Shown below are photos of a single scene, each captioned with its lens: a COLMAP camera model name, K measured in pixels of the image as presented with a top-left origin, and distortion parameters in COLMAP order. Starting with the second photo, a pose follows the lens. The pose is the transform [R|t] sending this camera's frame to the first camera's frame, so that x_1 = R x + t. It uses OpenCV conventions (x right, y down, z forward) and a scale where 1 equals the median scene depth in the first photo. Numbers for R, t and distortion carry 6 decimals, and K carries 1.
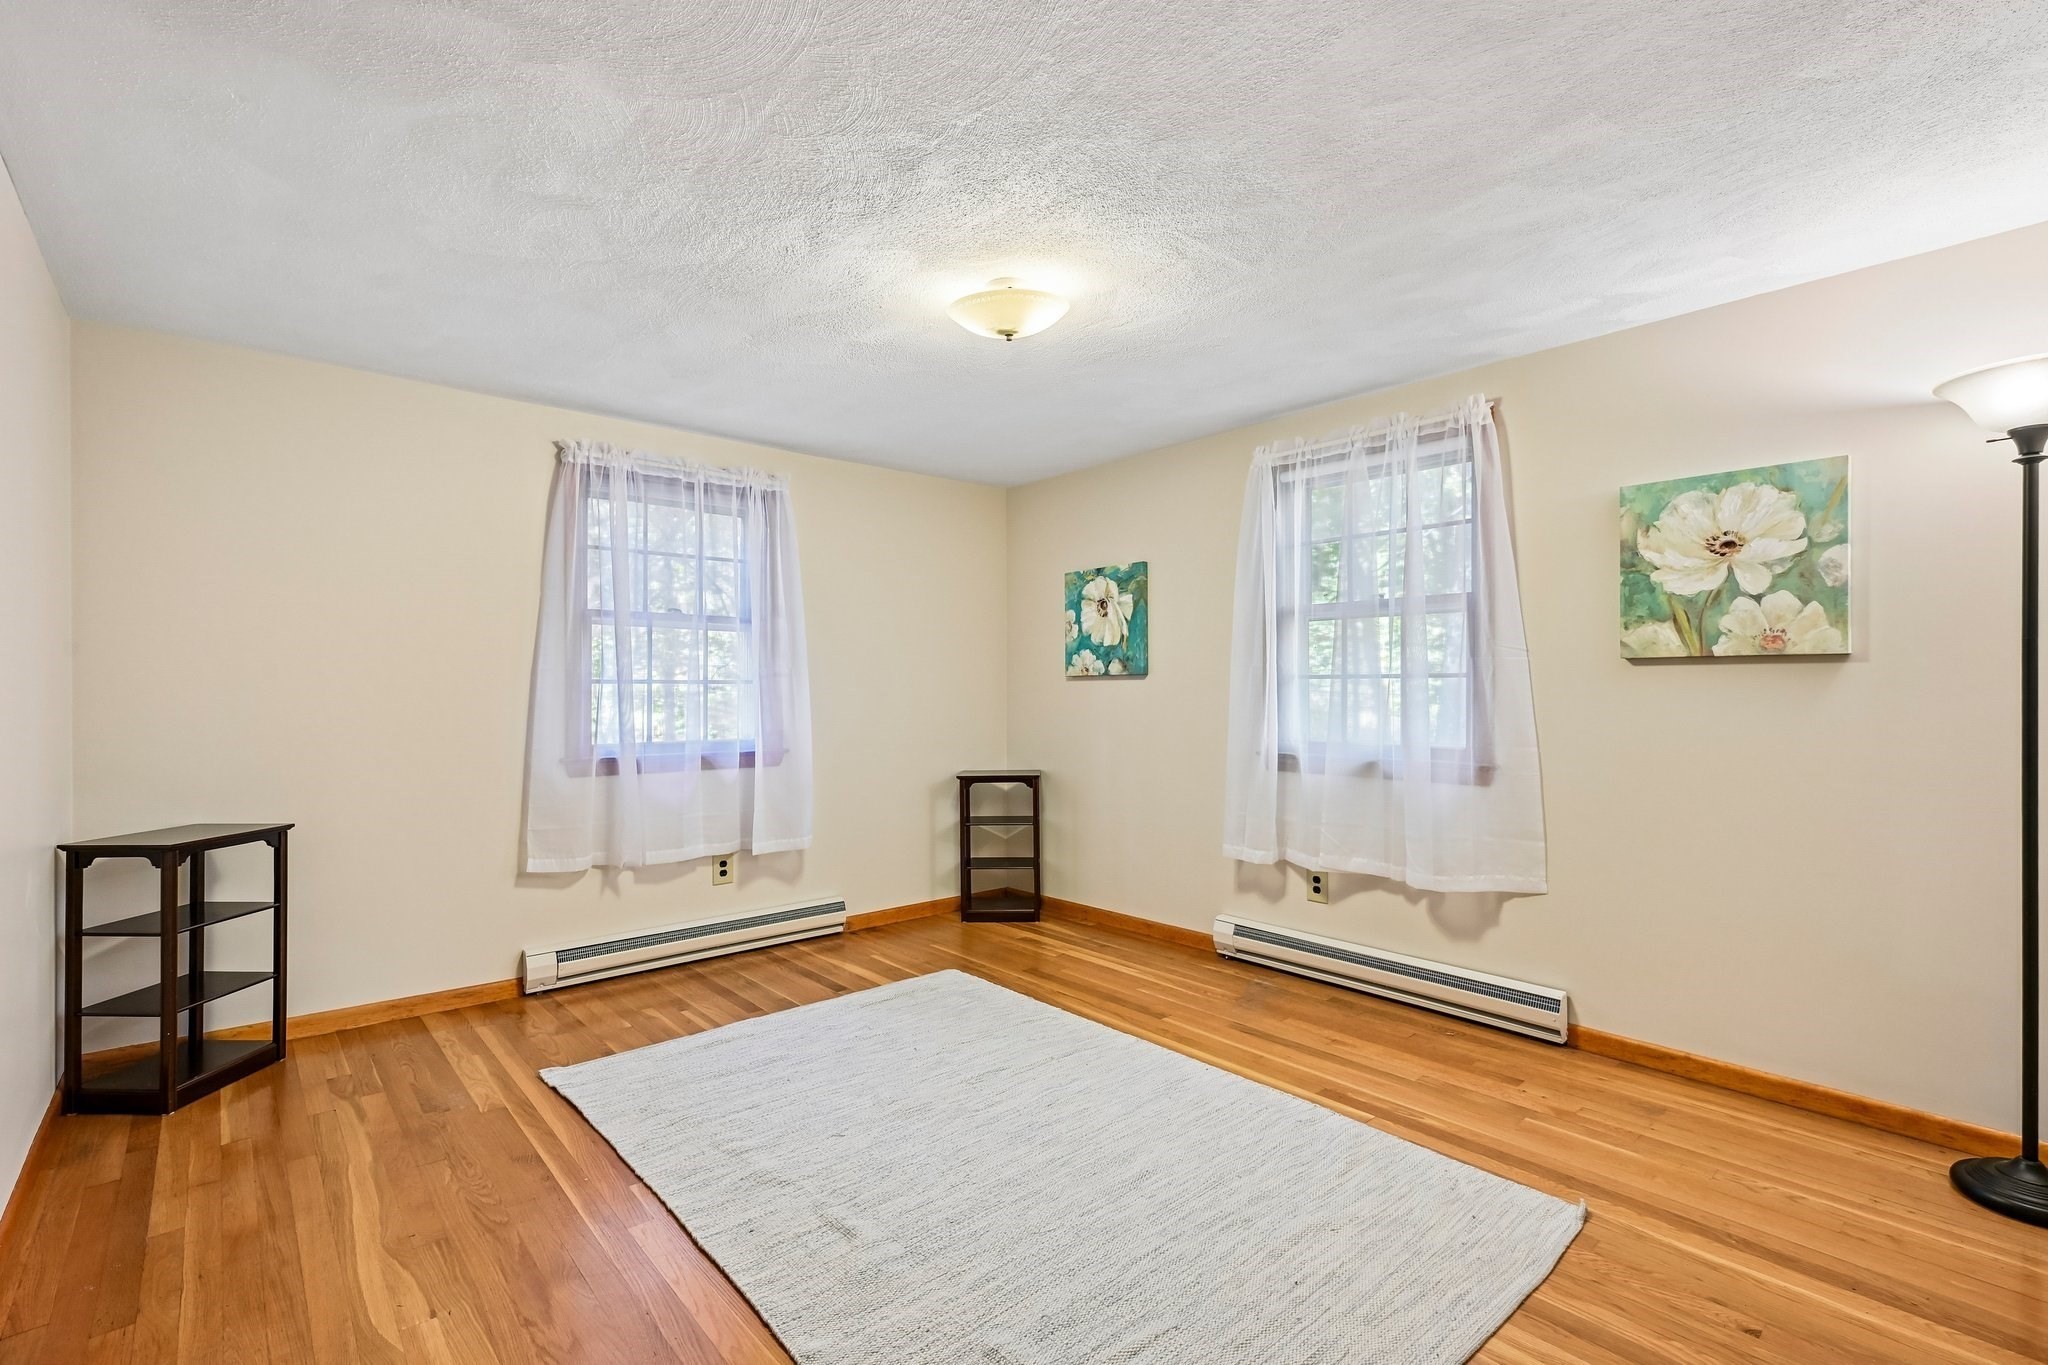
lens RADIAL K [[924.4, 0, 1025.1], [0, 924.4, 703.9], [0, 0, 1]] dist [0.001282, 0.000003]
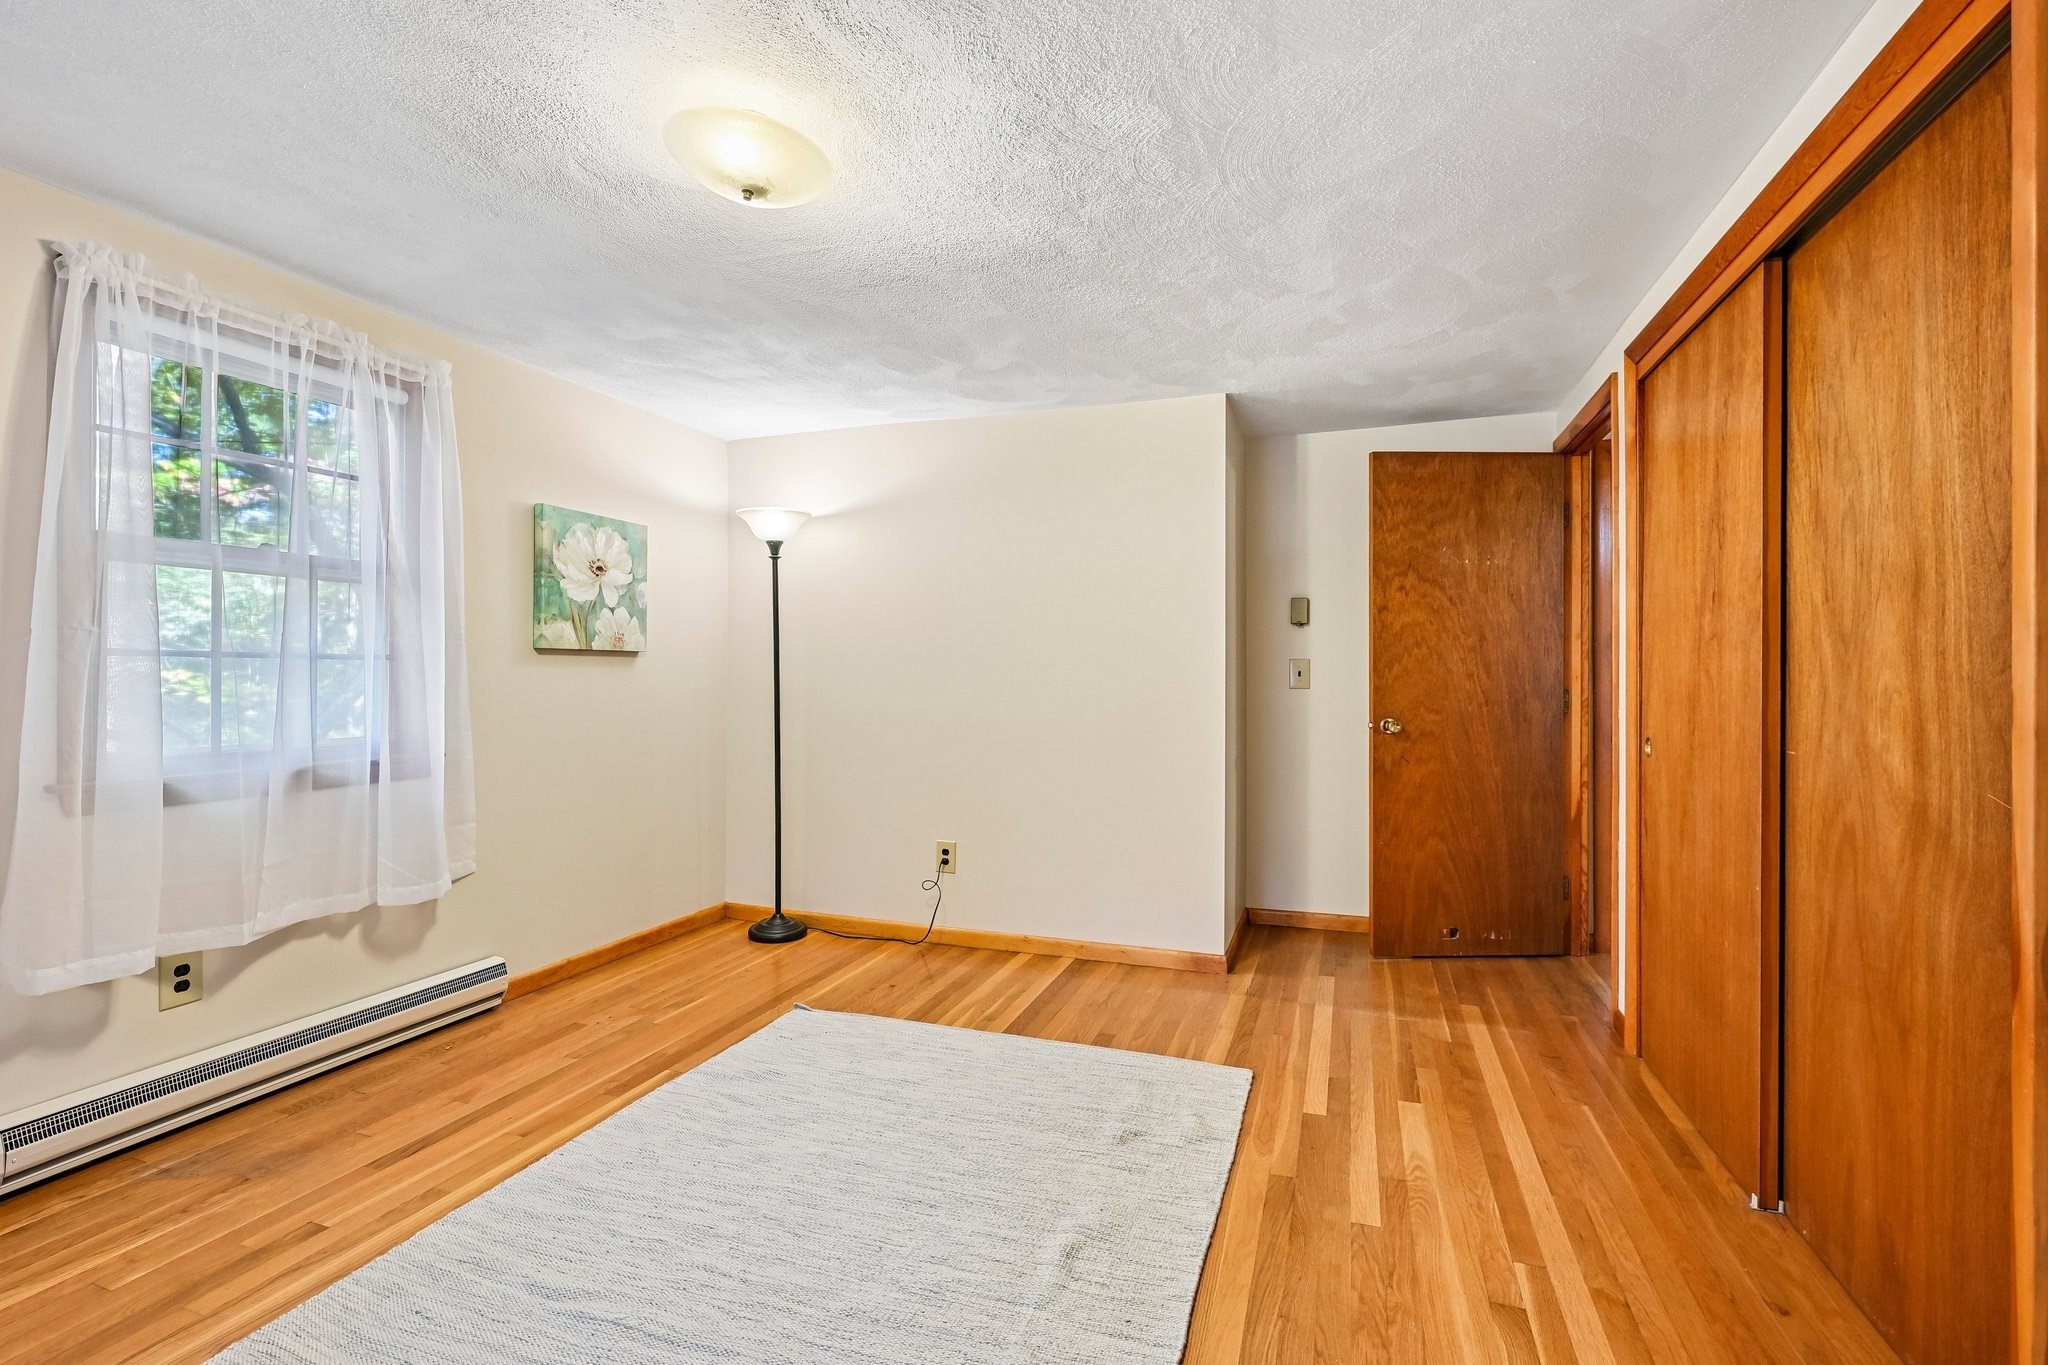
lens RADIAL K [[916.7, 0, 1023.5], [0, 916.7, 679.1], [0, 0, 1]] dist [0.002058, 0.000381]
pose [[-0.487651, -0.002784, 0.873034, -0.714639], [0.013333, 0.999855, 0.010635, -0.014384], [-0.872937, 0.016826, -0.487543, 1.087273]]
